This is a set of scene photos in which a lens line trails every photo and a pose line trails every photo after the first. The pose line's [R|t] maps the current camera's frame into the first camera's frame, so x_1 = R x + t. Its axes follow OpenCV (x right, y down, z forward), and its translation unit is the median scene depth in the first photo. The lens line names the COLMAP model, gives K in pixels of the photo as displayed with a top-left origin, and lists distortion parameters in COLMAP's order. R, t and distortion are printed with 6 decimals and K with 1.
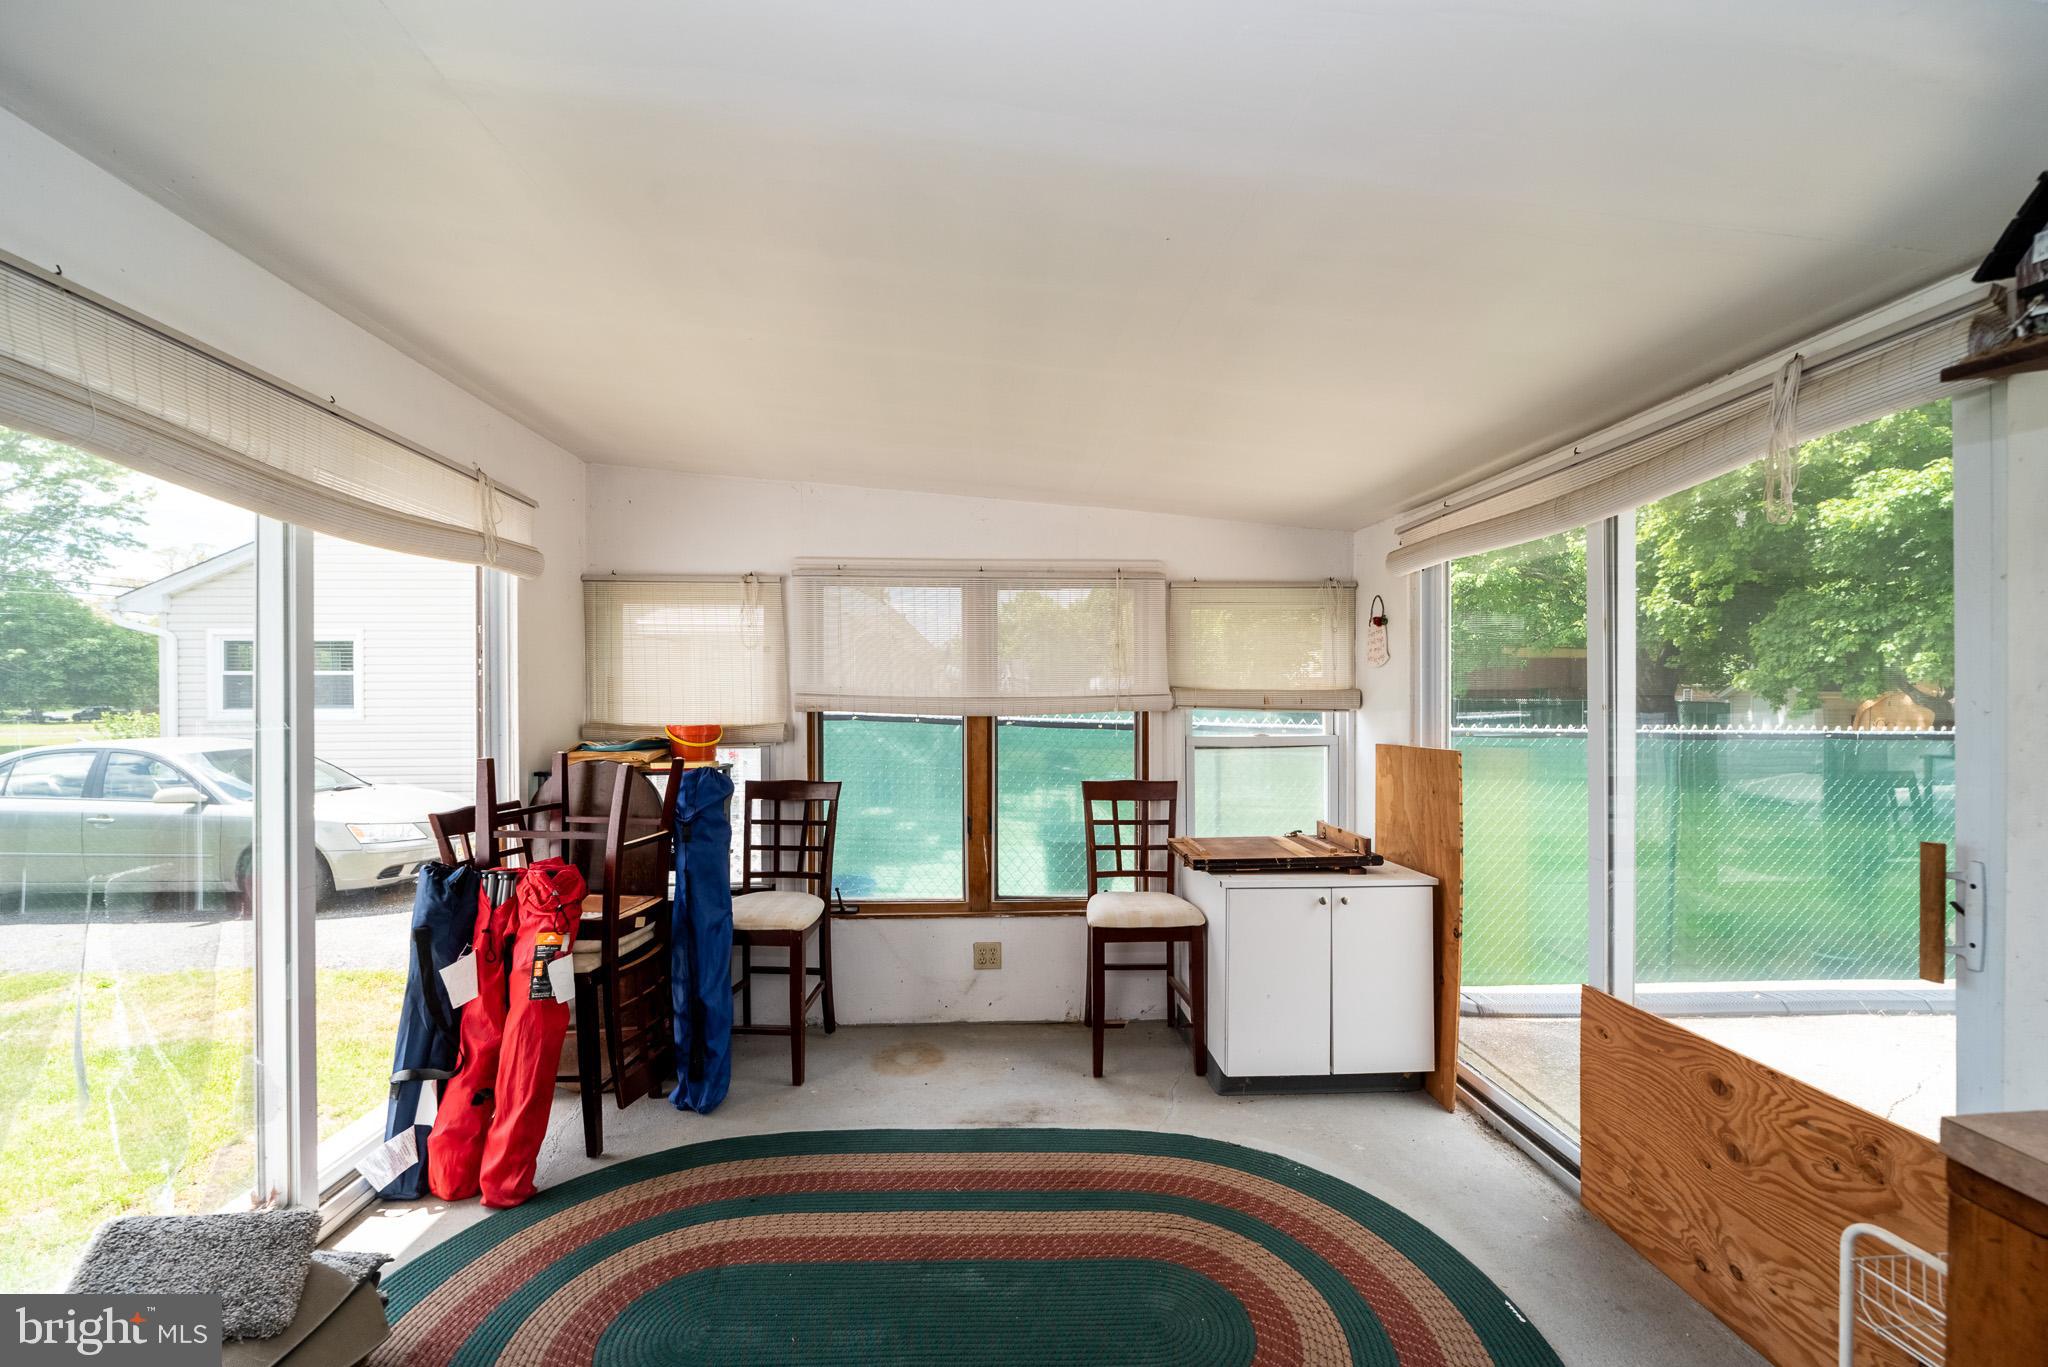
lens RADIAL K [[795.2, 0, 1031.4], [0, 795.2, 700.9], [0, 0, 1]] dist [-0.010354, 0.001199]
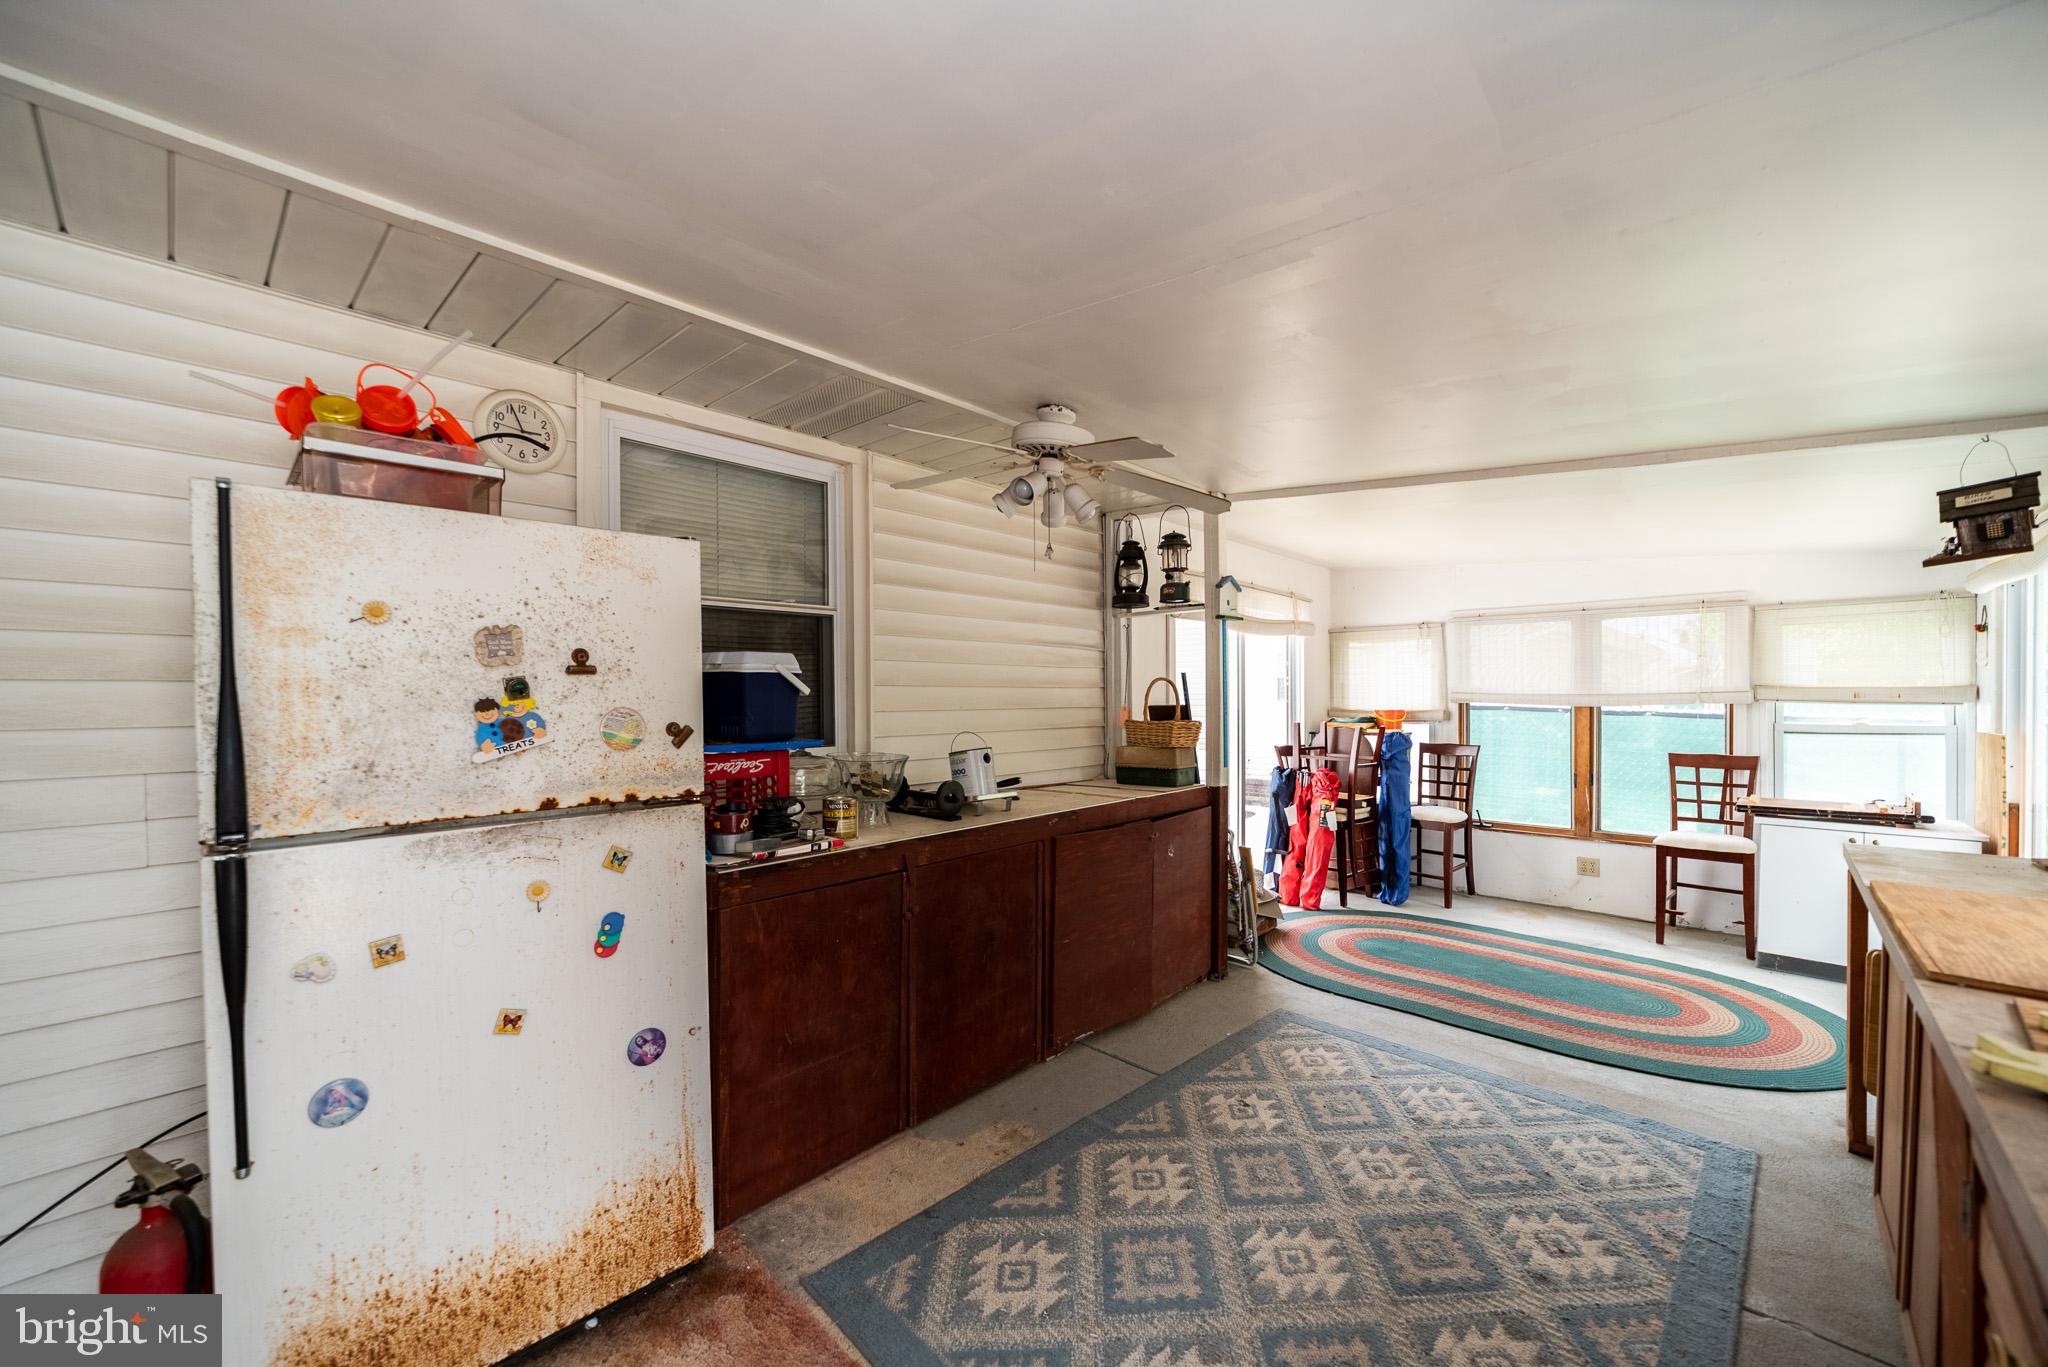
lens RADIAL K [[795.2, 0, 1017.8], [0, 795.2, 711.9], [0, 0, 1]] dist [-0.010354, 0.001199]
pose [[0.681525, 0.011385, -0.731706, 0.321565], [0.003500, 0.999817, 0.018816, -0.002524], [0.731786, -0.015385, 0.681361, -0.855039]]
